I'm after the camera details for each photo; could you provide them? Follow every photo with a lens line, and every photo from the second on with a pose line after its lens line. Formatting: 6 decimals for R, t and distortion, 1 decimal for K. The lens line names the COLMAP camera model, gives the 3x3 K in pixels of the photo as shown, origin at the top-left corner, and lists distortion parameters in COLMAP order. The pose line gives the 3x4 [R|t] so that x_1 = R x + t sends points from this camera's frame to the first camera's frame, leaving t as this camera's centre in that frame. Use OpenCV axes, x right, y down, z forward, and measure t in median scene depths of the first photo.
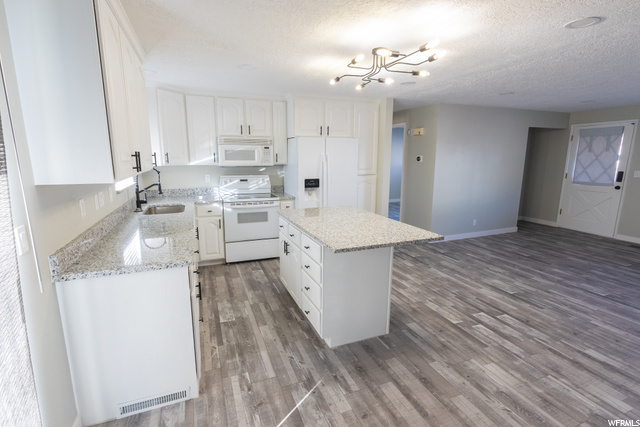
lens RADIAL K [[305.1, 0, 318.9], [0, 305.1, 212.9], [0, 0, 1]] dist [0.003103, 0.000057]
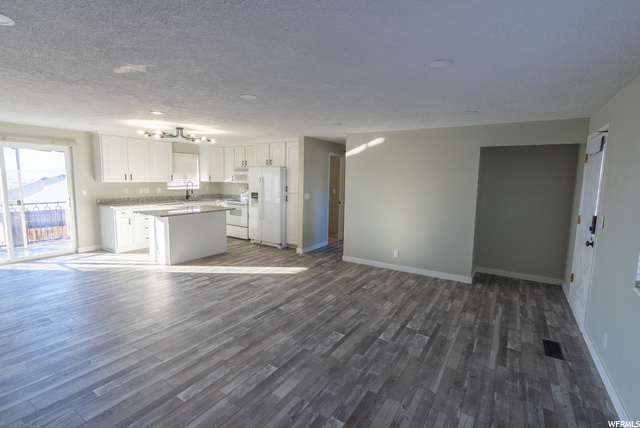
lens RADIAL K [[305.1, 0, 318.9], [0, 305.1, 213.4], [0, 0, 1]] dist [0.003103, 0.000057]
pose [[0.582047, 0.106216, -0.806188, 1.875918], [-0.171440, 0.985176, 0.006023, -0.092113], [0.794877, 0.134707, 0.591629, 0.436197]]
